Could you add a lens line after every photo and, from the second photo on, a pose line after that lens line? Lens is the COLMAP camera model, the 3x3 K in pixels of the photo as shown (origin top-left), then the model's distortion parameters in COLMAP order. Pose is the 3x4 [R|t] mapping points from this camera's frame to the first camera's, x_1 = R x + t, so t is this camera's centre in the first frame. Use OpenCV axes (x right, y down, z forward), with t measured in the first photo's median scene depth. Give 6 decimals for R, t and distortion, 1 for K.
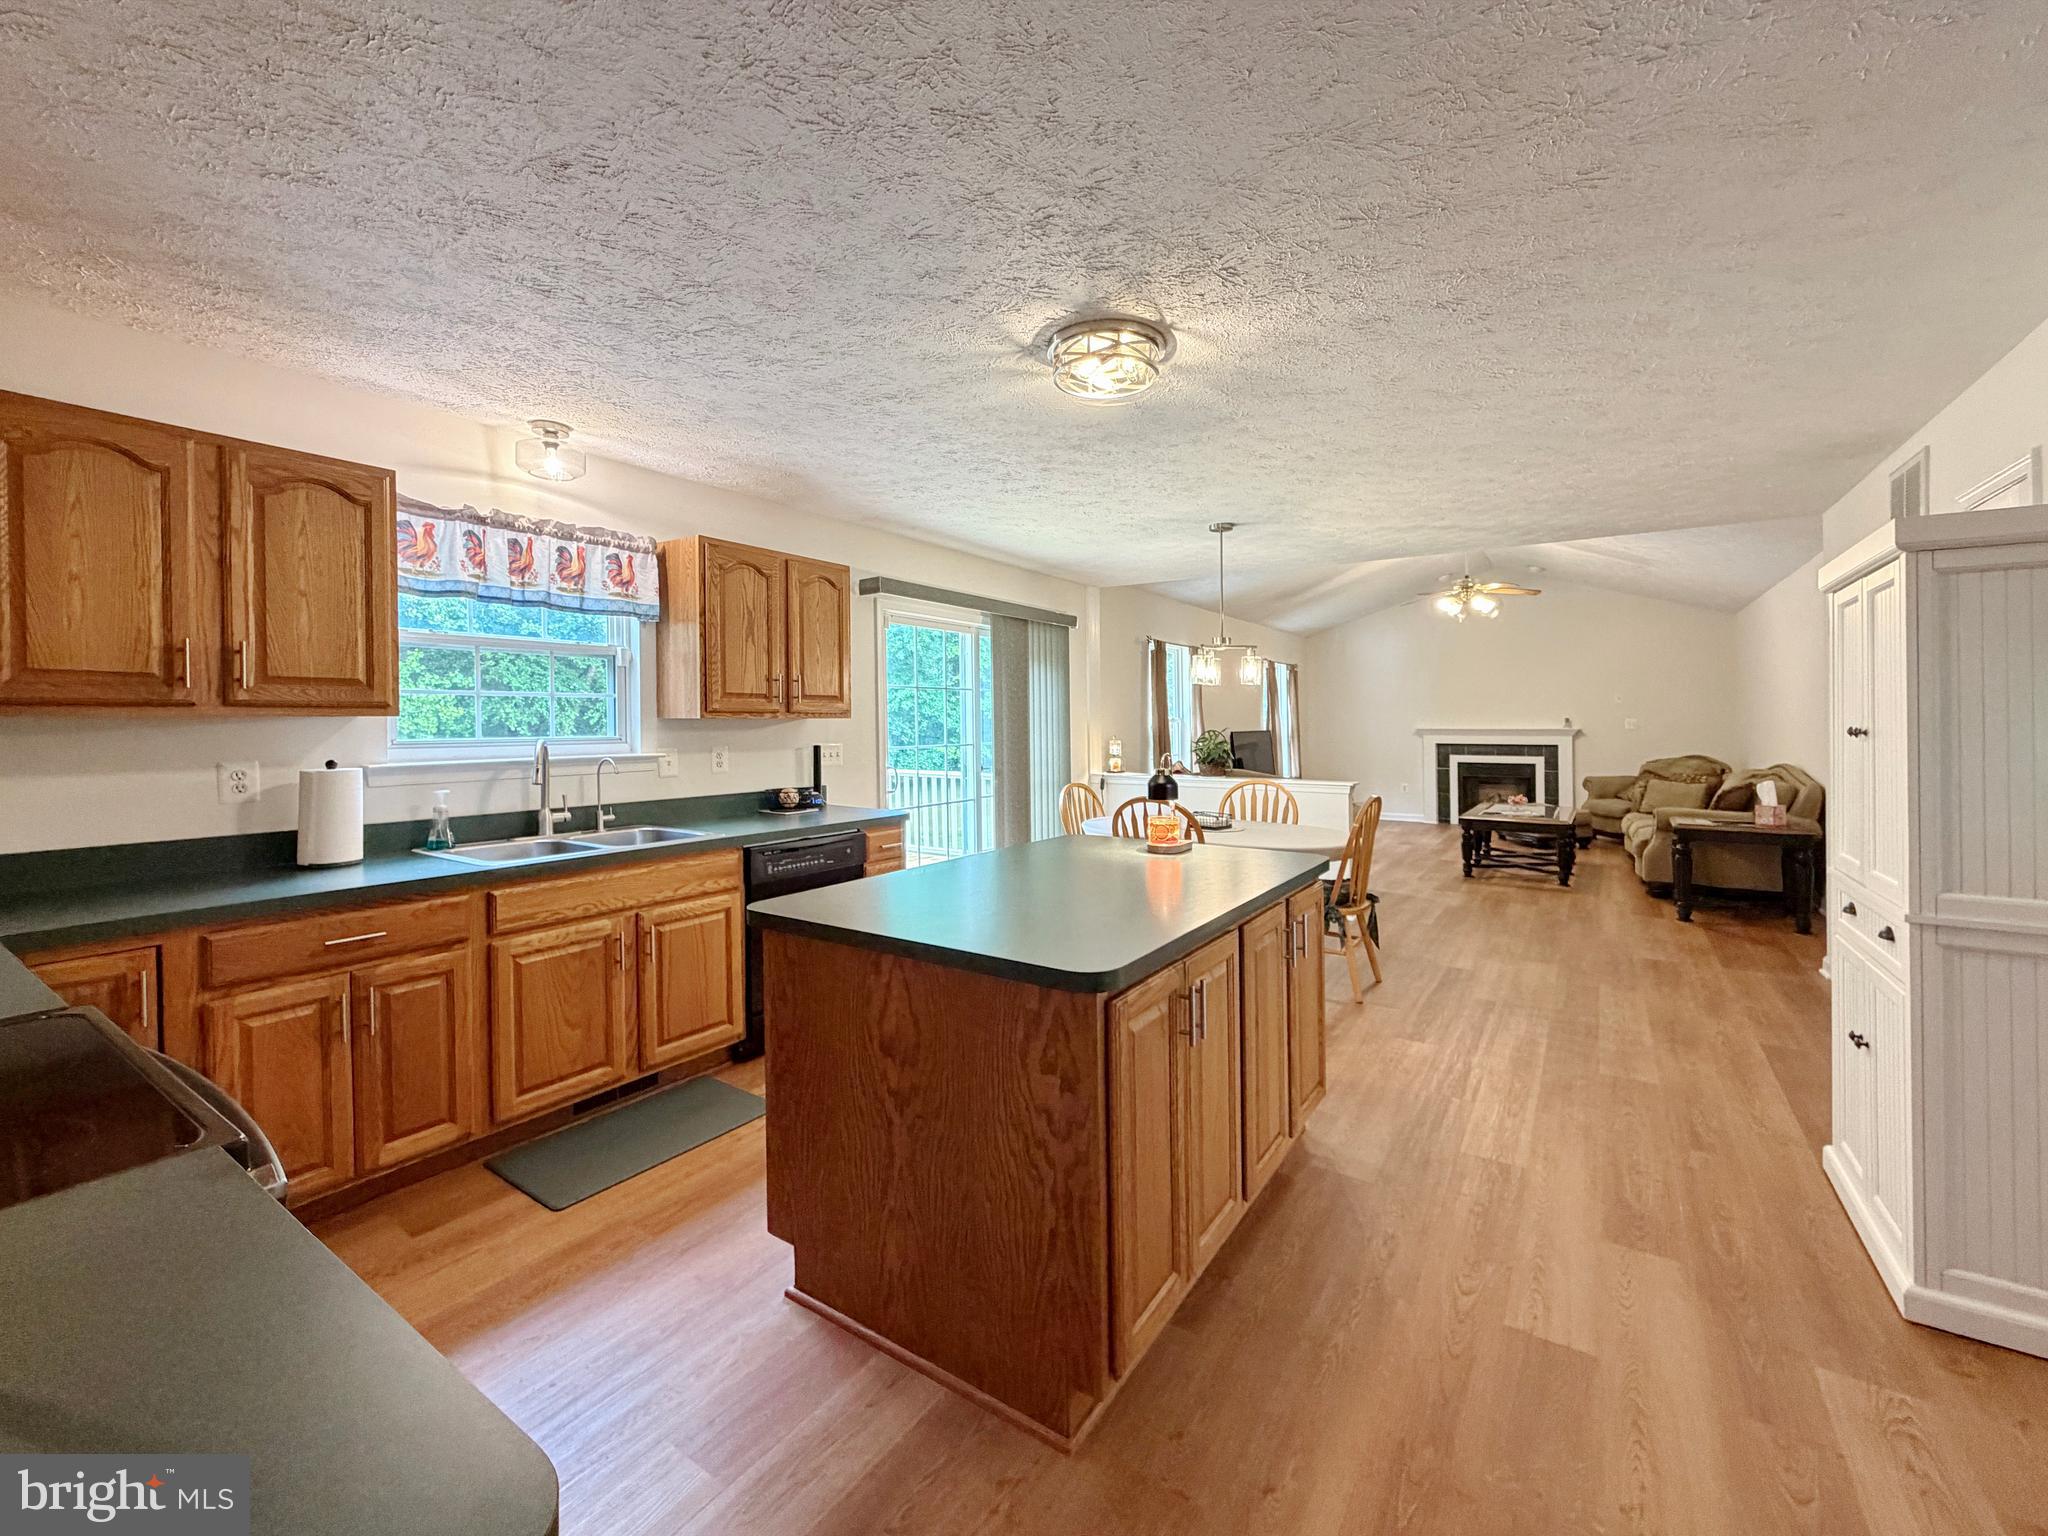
lens RADIAL K [[822.7, 0, 1018.7], [0, 822.7, 734.3], [0, 0, 1]] dist [-0.000457, 0.000092]
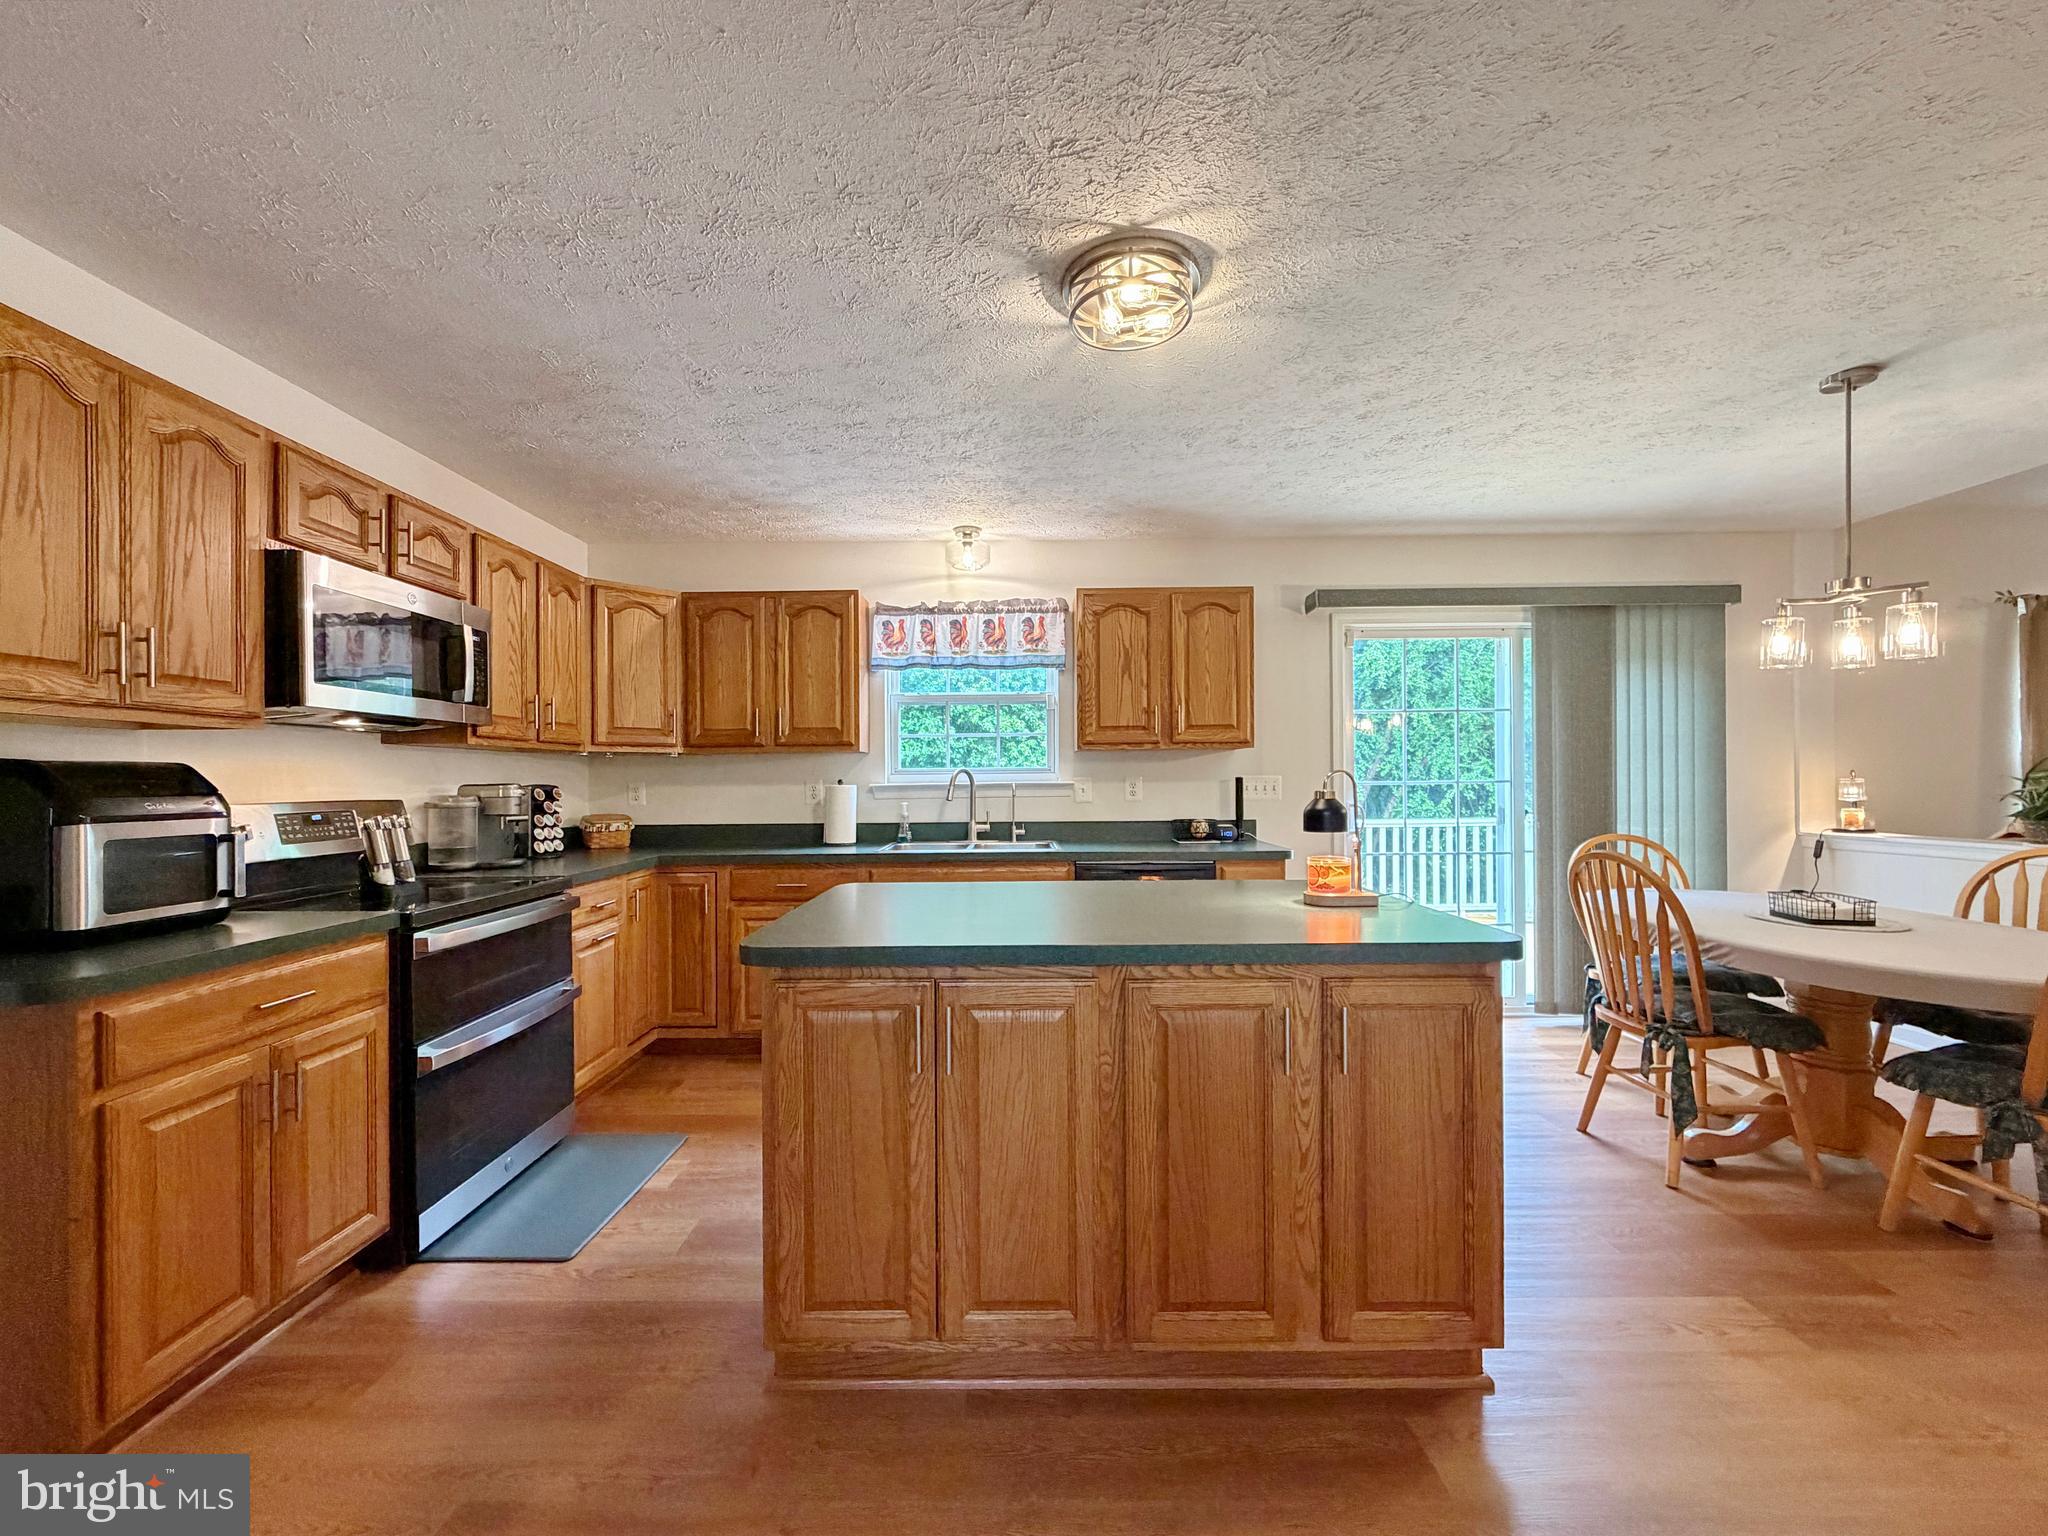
lens RADIAL K [[822.7, 0, 1020.9], [0, 822.7, 776.6], [0, 0, 1]] dist [-0.000457, 0.000092]
pose [[0.556455, -0.007295, -0.830846, 0.527046], [-0.007210, 0.999881, -0.013608, 0.035011], [0.830847, 0.013563, 0.556336, 0.316170]]
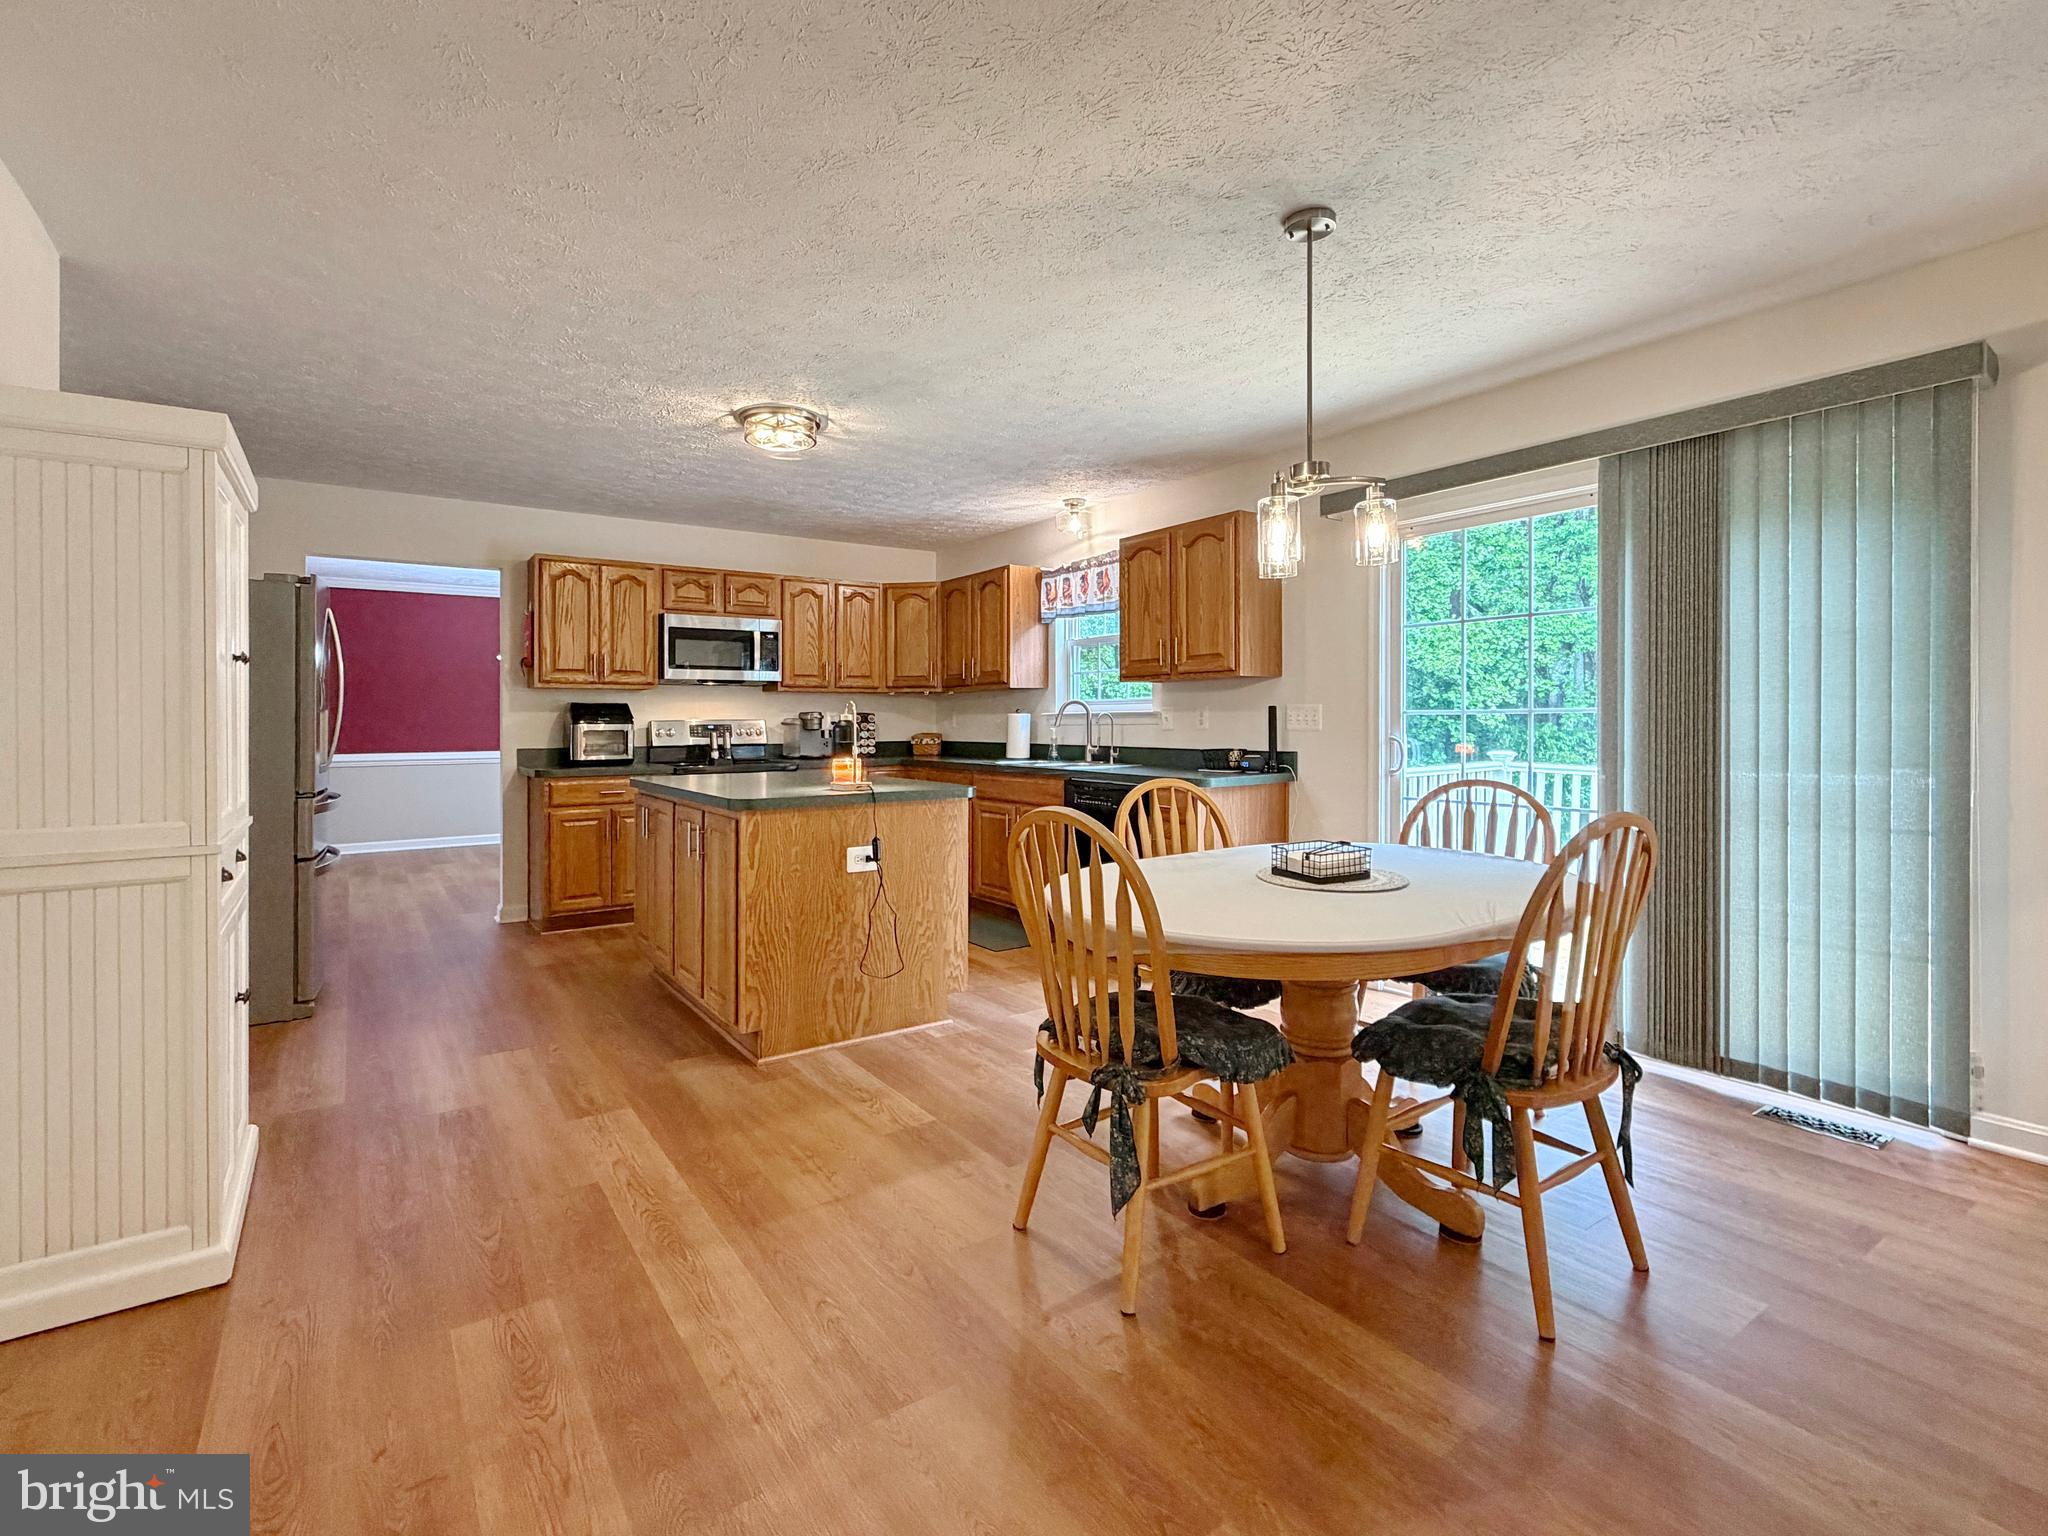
lens RADIAL K [[952.4, 0, 979.8], [0, 952.4, 722.8], [0, 0, 1]] dist [-0.002277, 0.000228]
pose [[-0.368692, 0.003892, -0.929544, 1.106848], [-0.012275, 0.999884, 0.009055, 0.034686], [0.929471, 0.014748, -0.368601, 1.393068]]
